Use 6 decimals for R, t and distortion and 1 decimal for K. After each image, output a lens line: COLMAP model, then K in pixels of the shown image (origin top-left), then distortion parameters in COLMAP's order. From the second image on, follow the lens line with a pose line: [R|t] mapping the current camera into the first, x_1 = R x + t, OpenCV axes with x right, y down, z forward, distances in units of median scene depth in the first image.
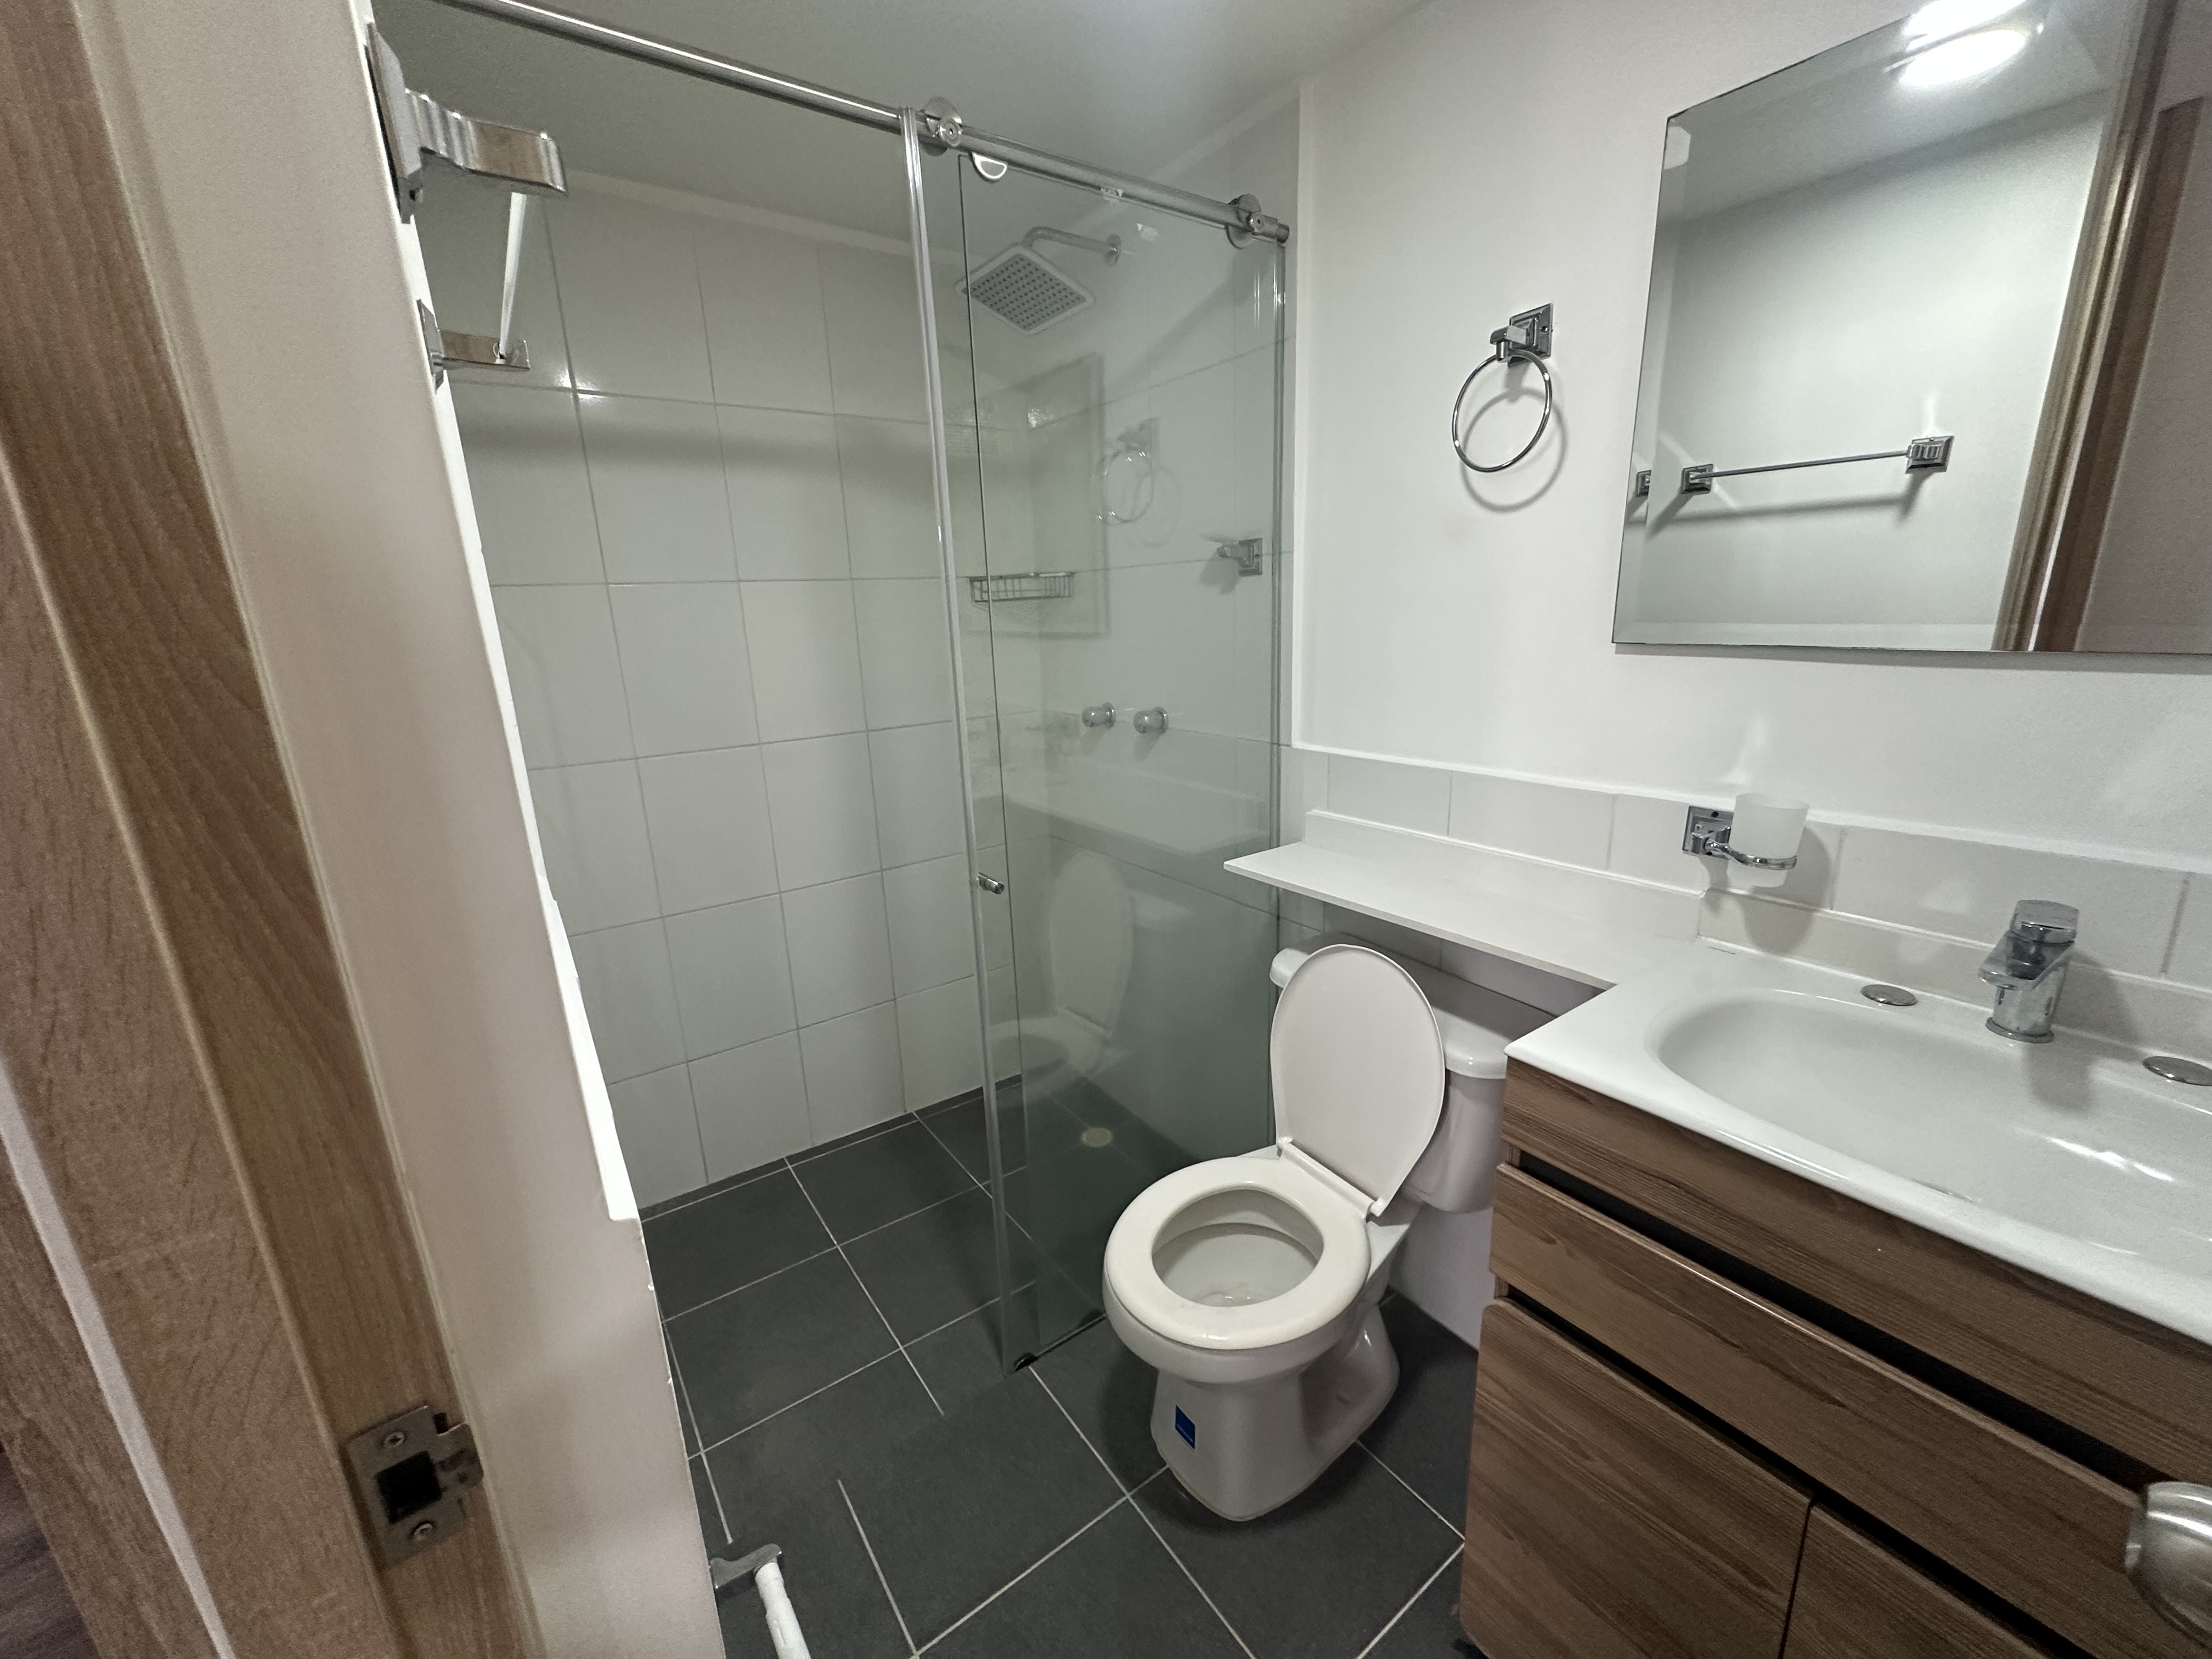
lens RADIAL K [[883.0, 0, 1108.8], [0, 883.0, 829.5], [0, 0, 1]] dist [-0.002553, 0.000073]
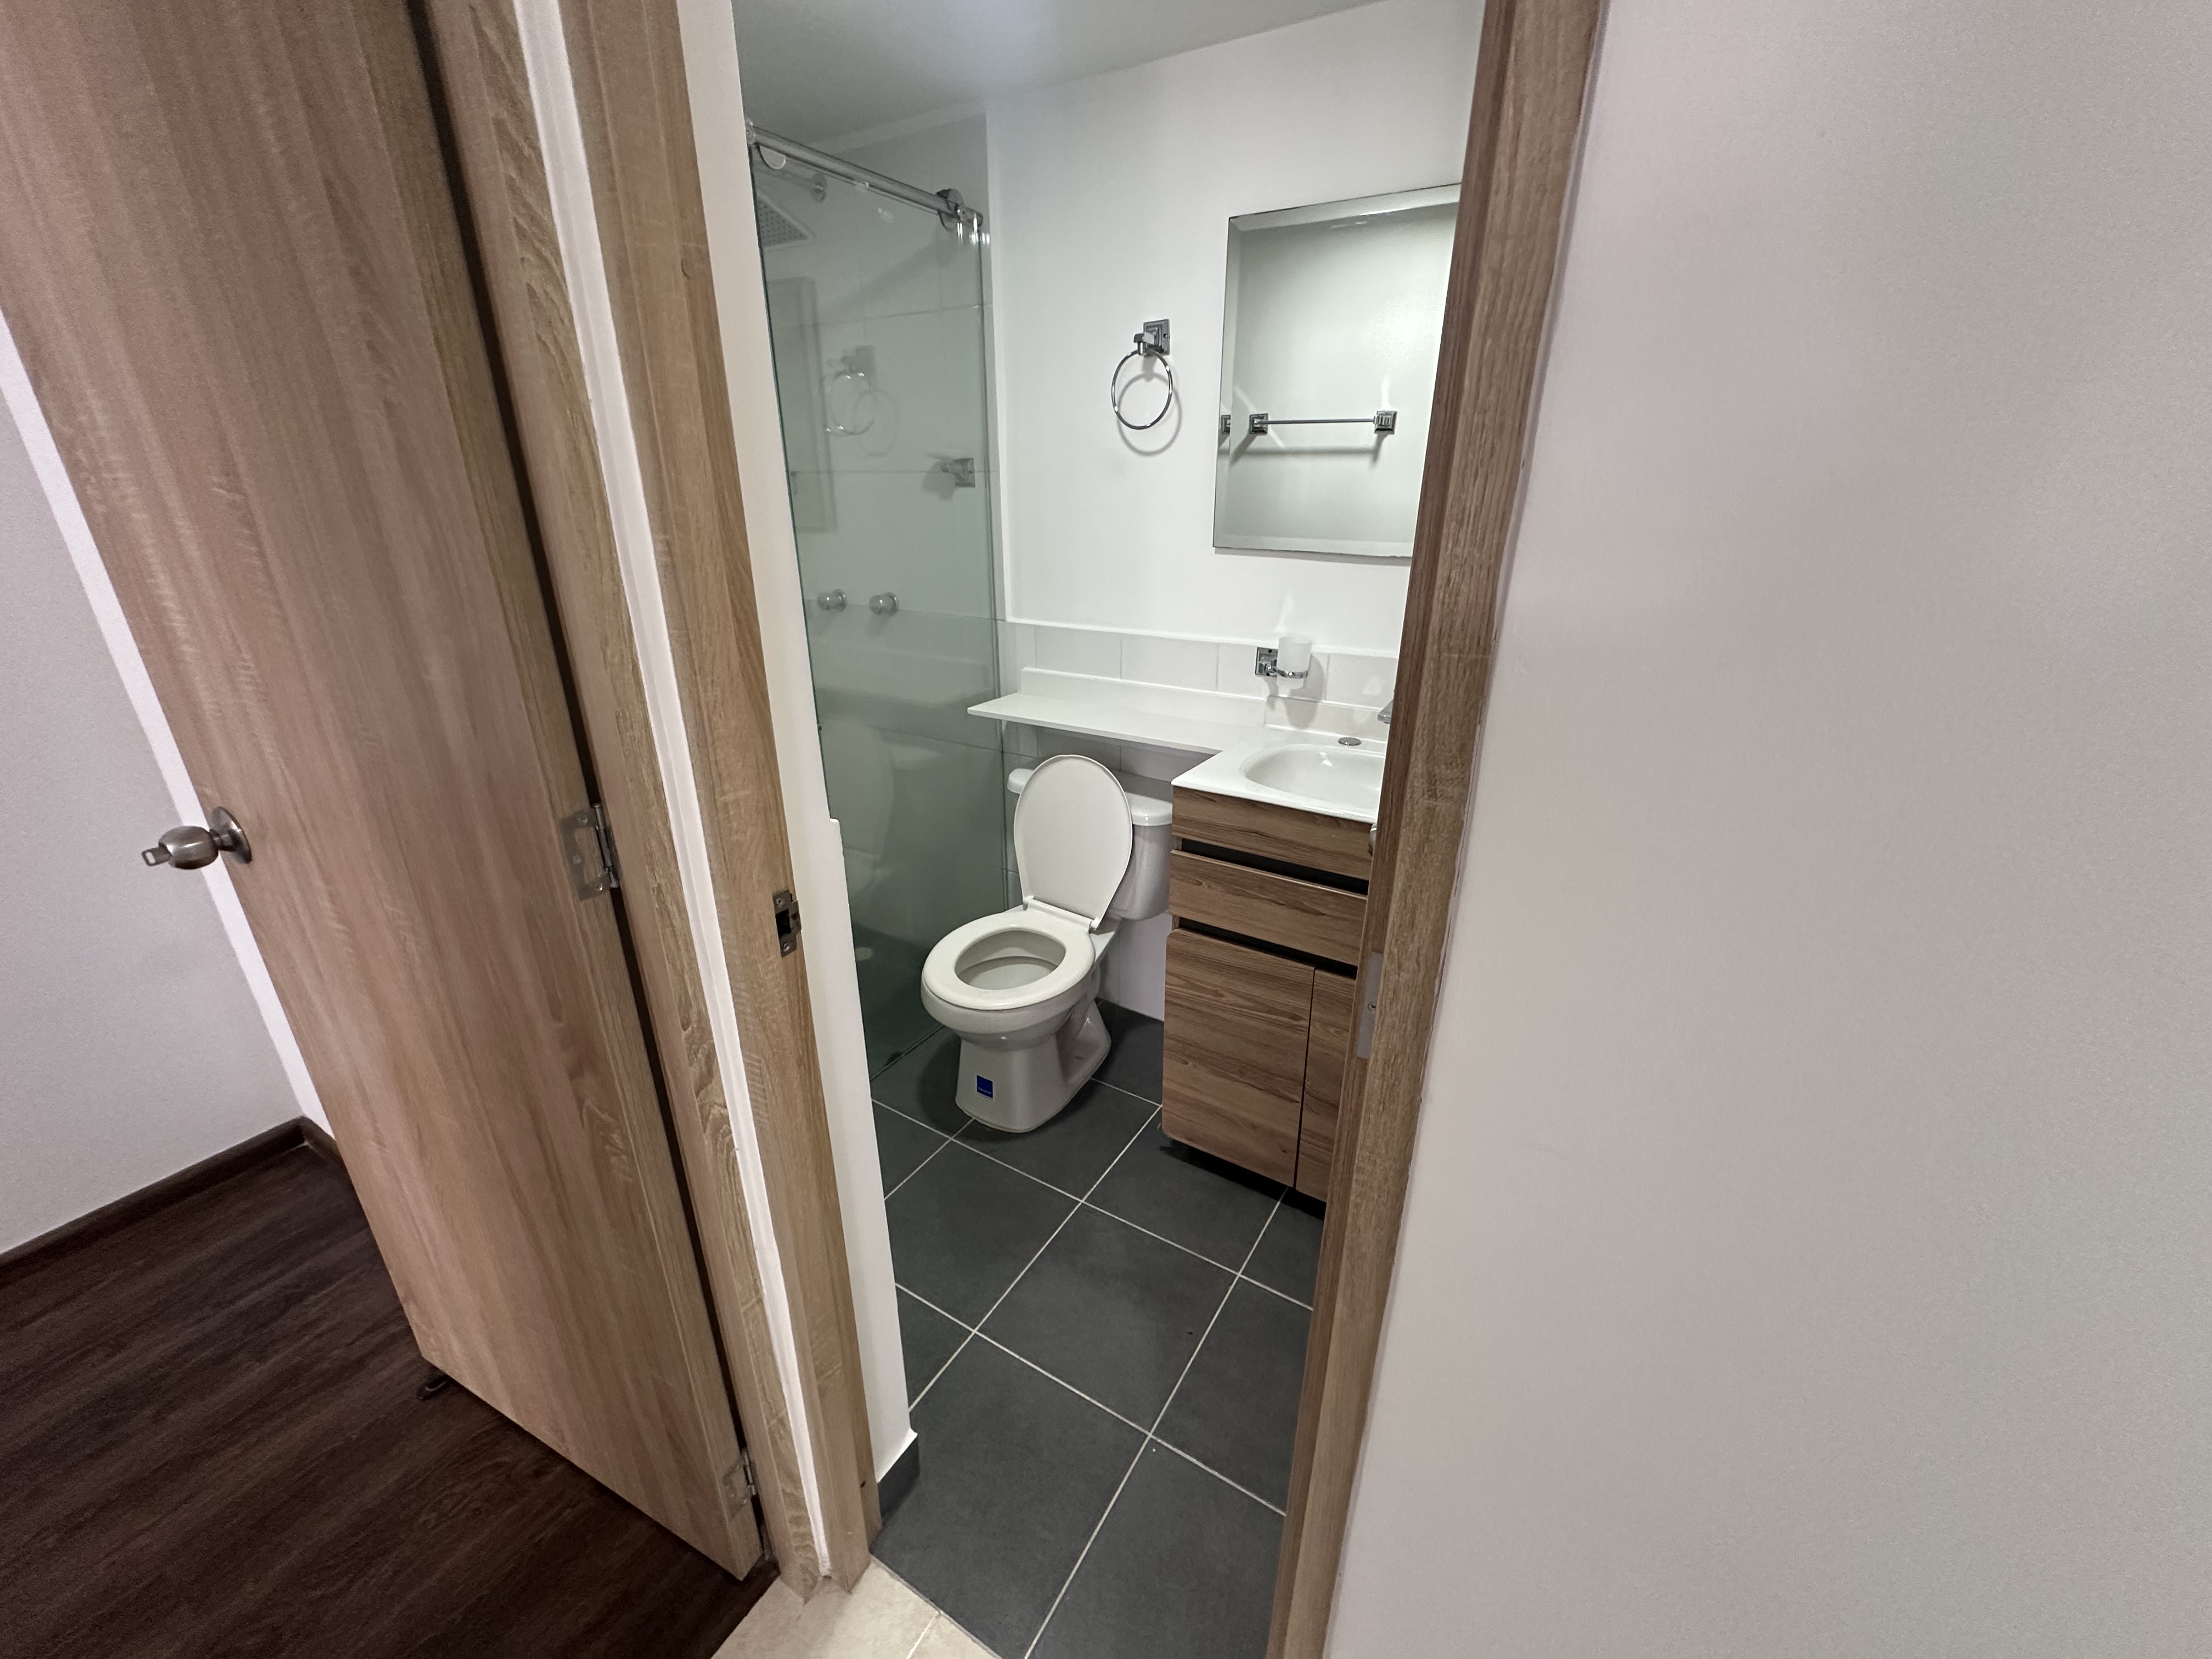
lens RADIAL K [[883.0, 0, 1106.1], [0, 883.0, 832.4], [0, 0, 1]] dist [-0.002553, 0.000073]
pose [[0.920653, -0.107456, 0.375302, -0.228238], [0.061412, 0.989266, 0.132595, 0.066718], [-0.385522, -0.099025, 0.917370, -0.385160]]
